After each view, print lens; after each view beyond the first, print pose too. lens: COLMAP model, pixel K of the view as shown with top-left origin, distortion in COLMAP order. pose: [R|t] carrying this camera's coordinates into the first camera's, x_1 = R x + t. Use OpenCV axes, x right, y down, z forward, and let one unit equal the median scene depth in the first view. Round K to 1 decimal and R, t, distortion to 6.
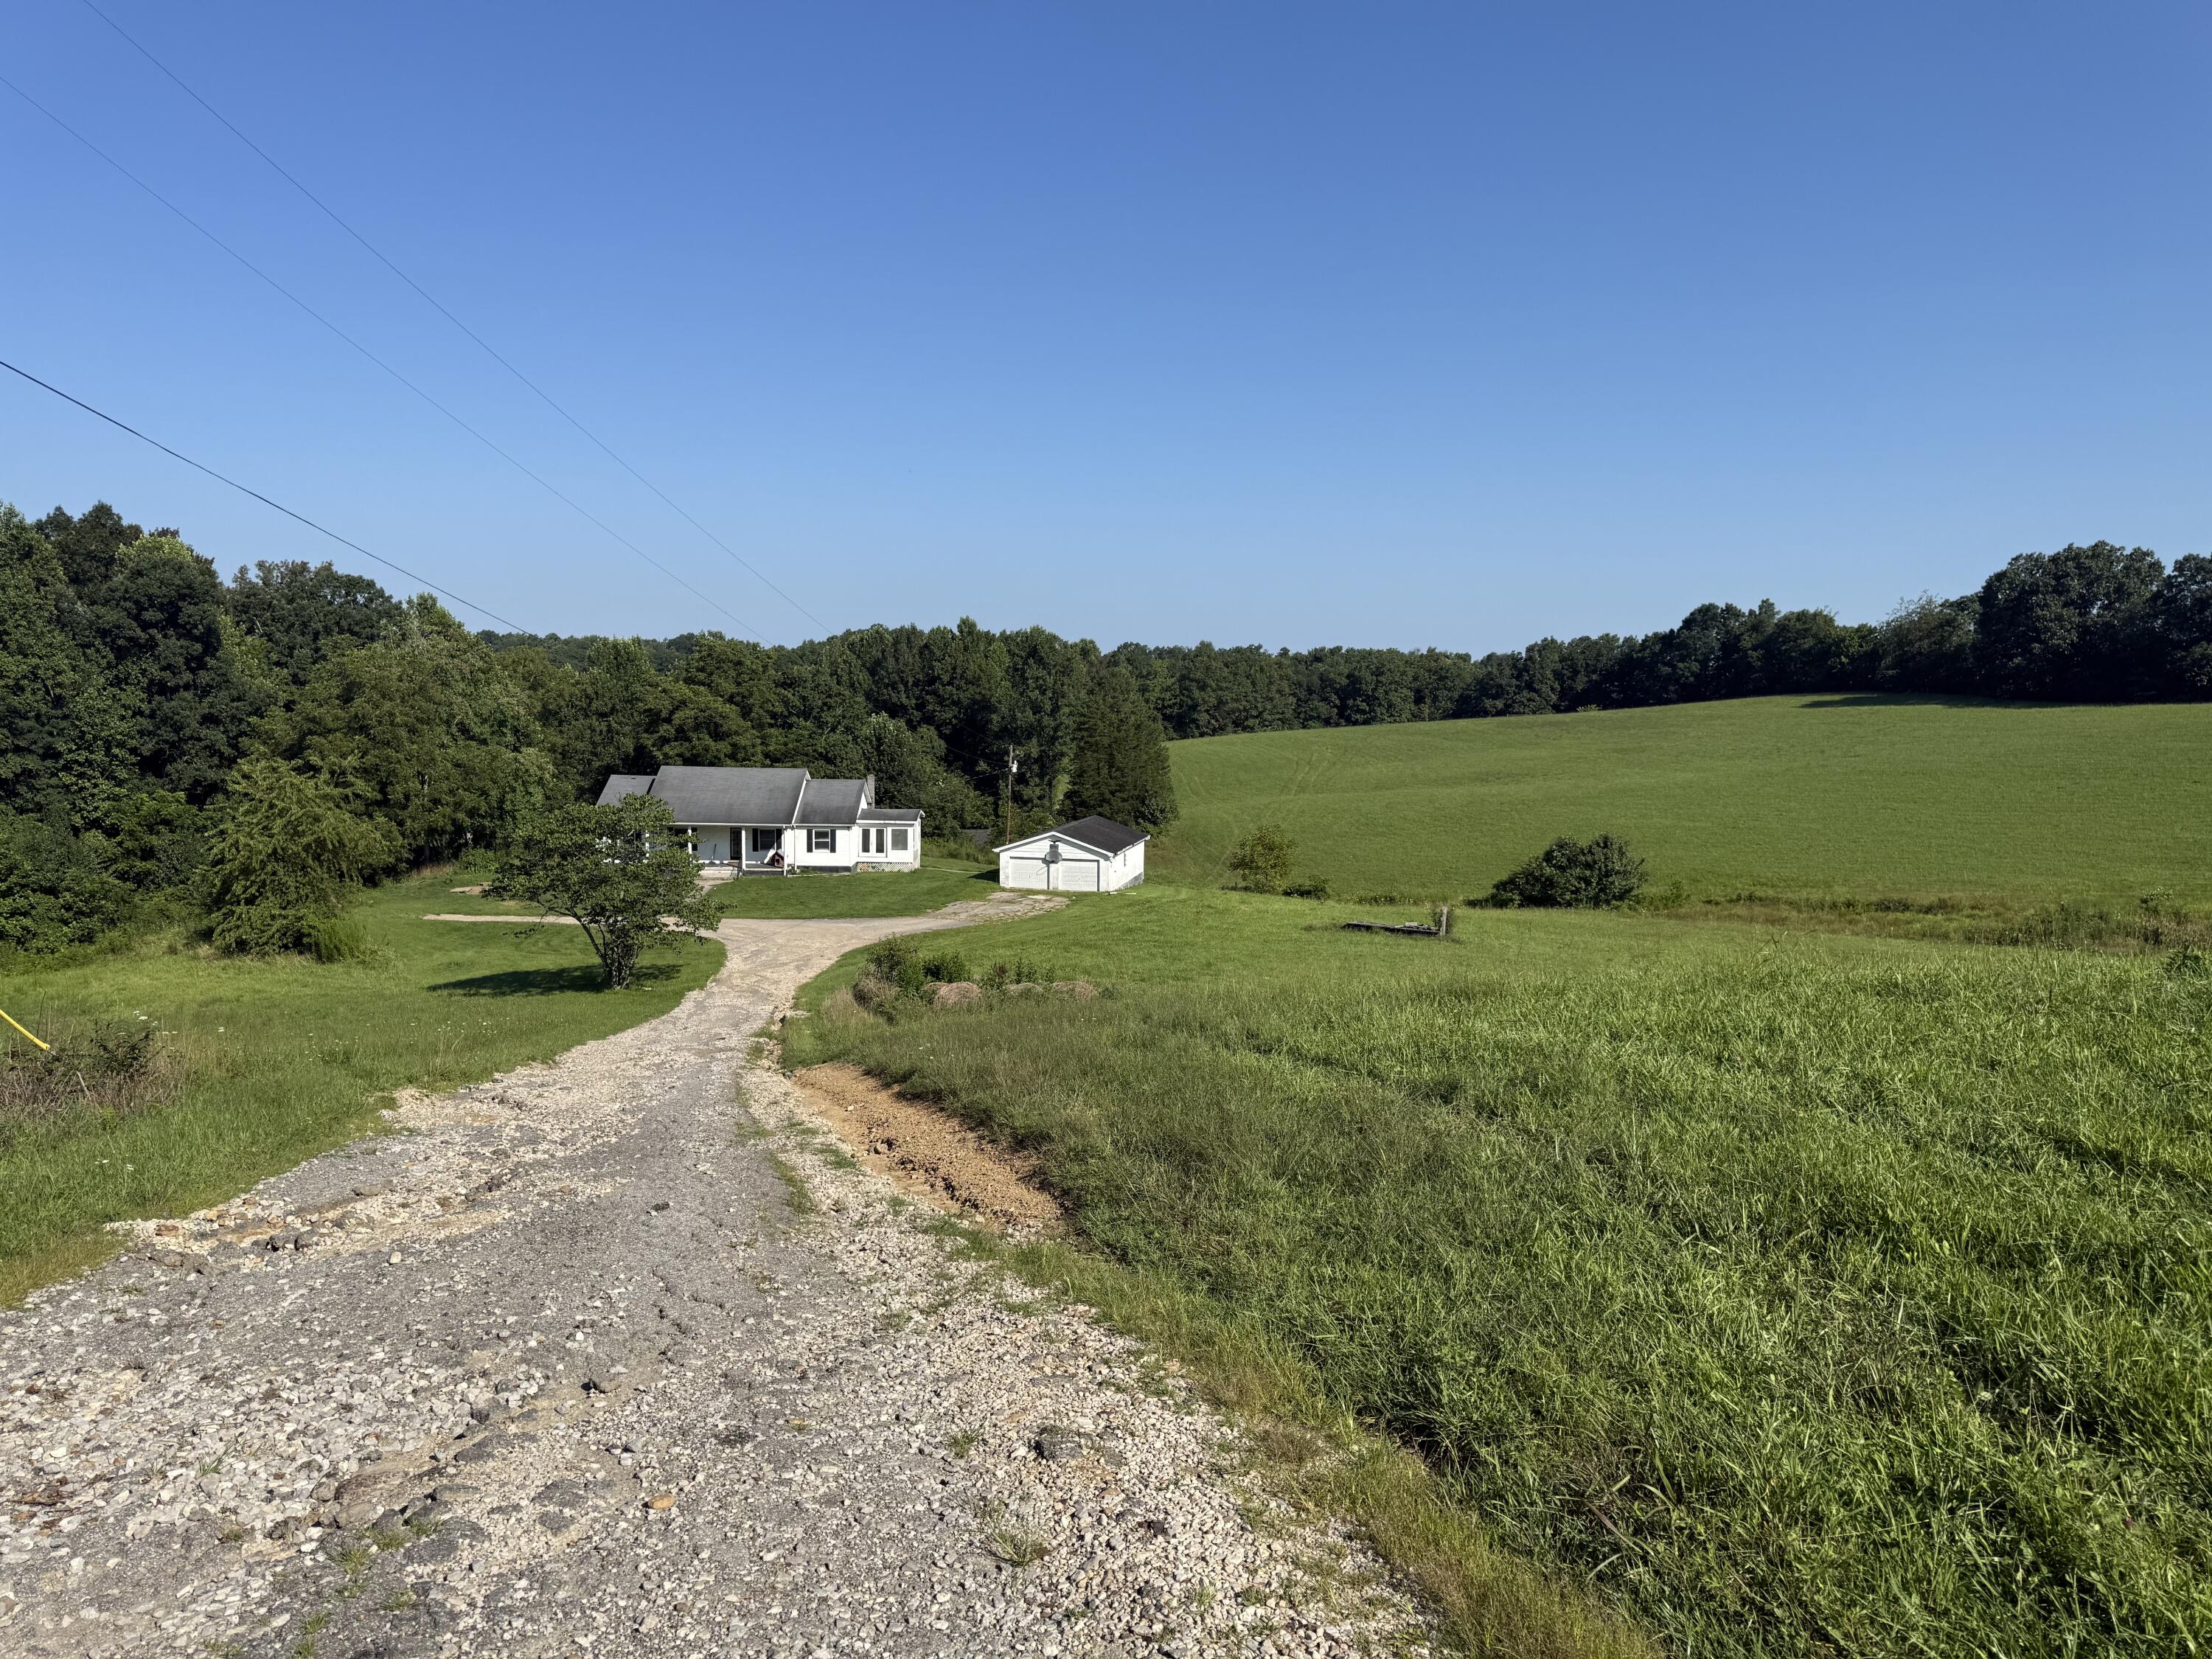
lens RADIAL K [[1567.8, 0, 1118.9], [0, 1567.8, 822.2], [0, 0, 1]] dist [0.038070, -0.031152]
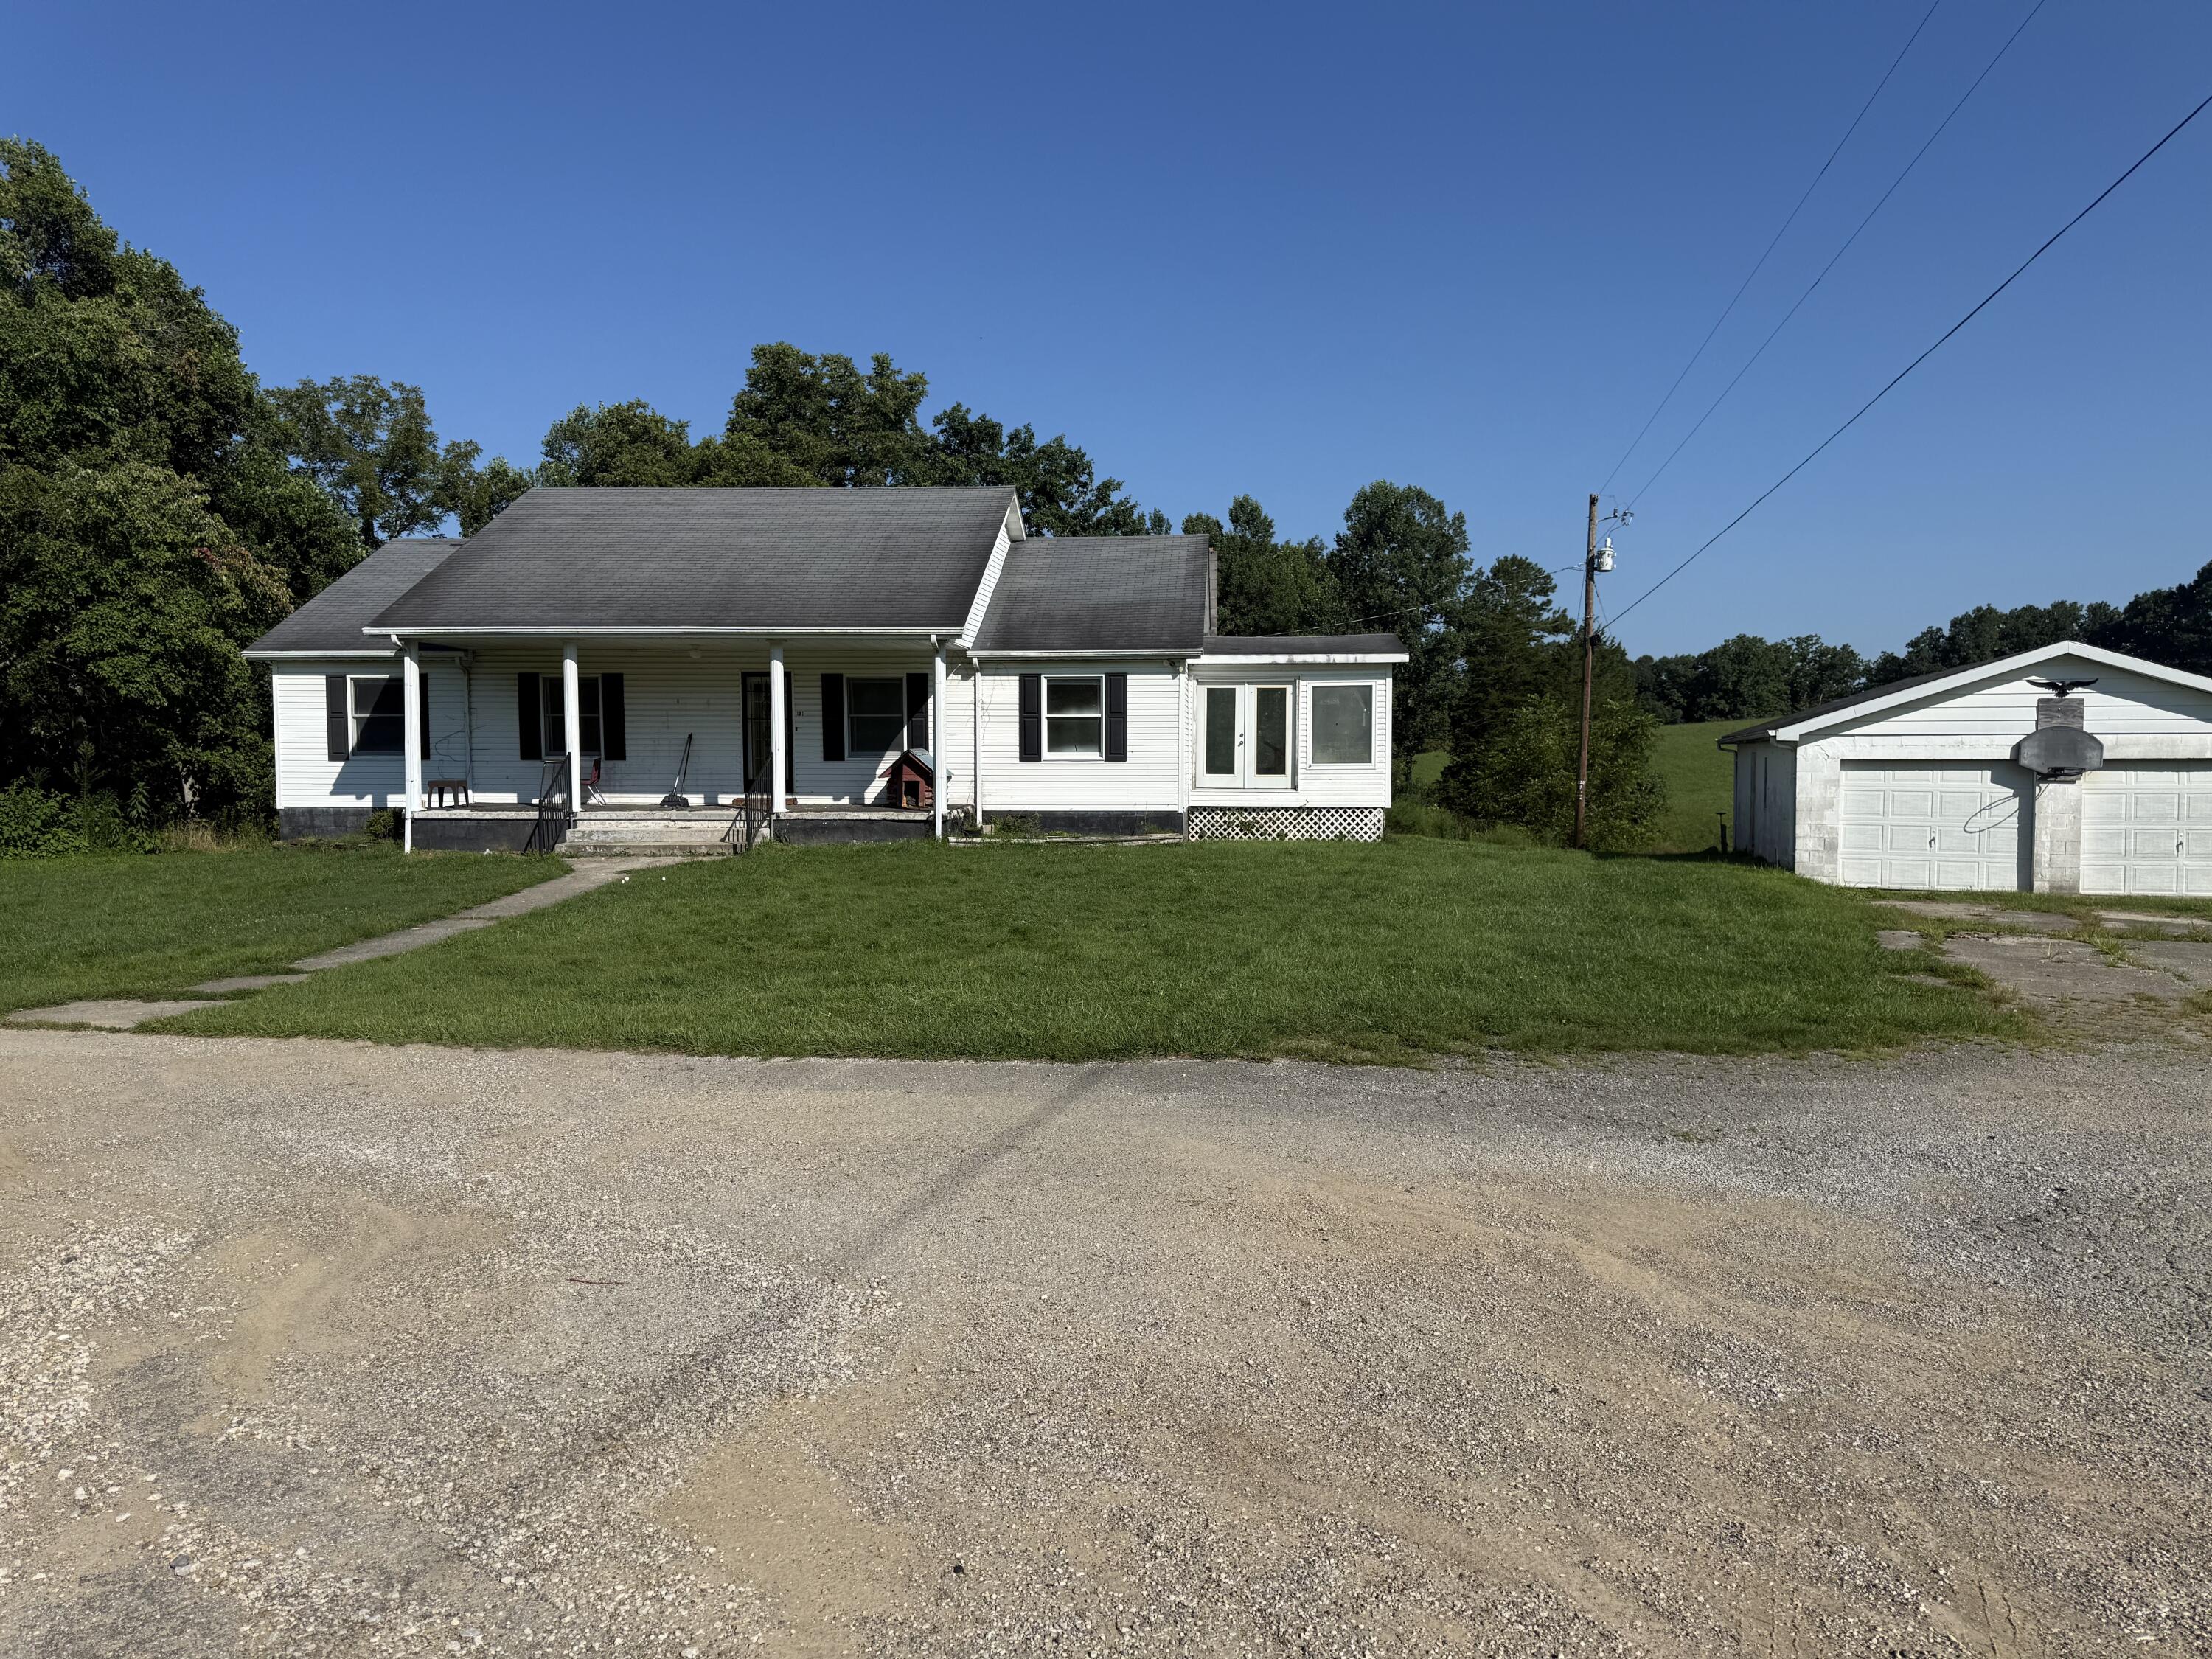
lens RADIAL K [[1567.8, 0, 1094.6], [0, 1567.8, 830.6], [0, 0, 1]] dist [0.038070, -0.031152]
pose [[0.992393, -0.009358, -0.122756, -0.153021], [0.004694, 0.999258, -0.038229, 0.041325], [0.123022, 0.037362, 0.991700, 0.735811]]
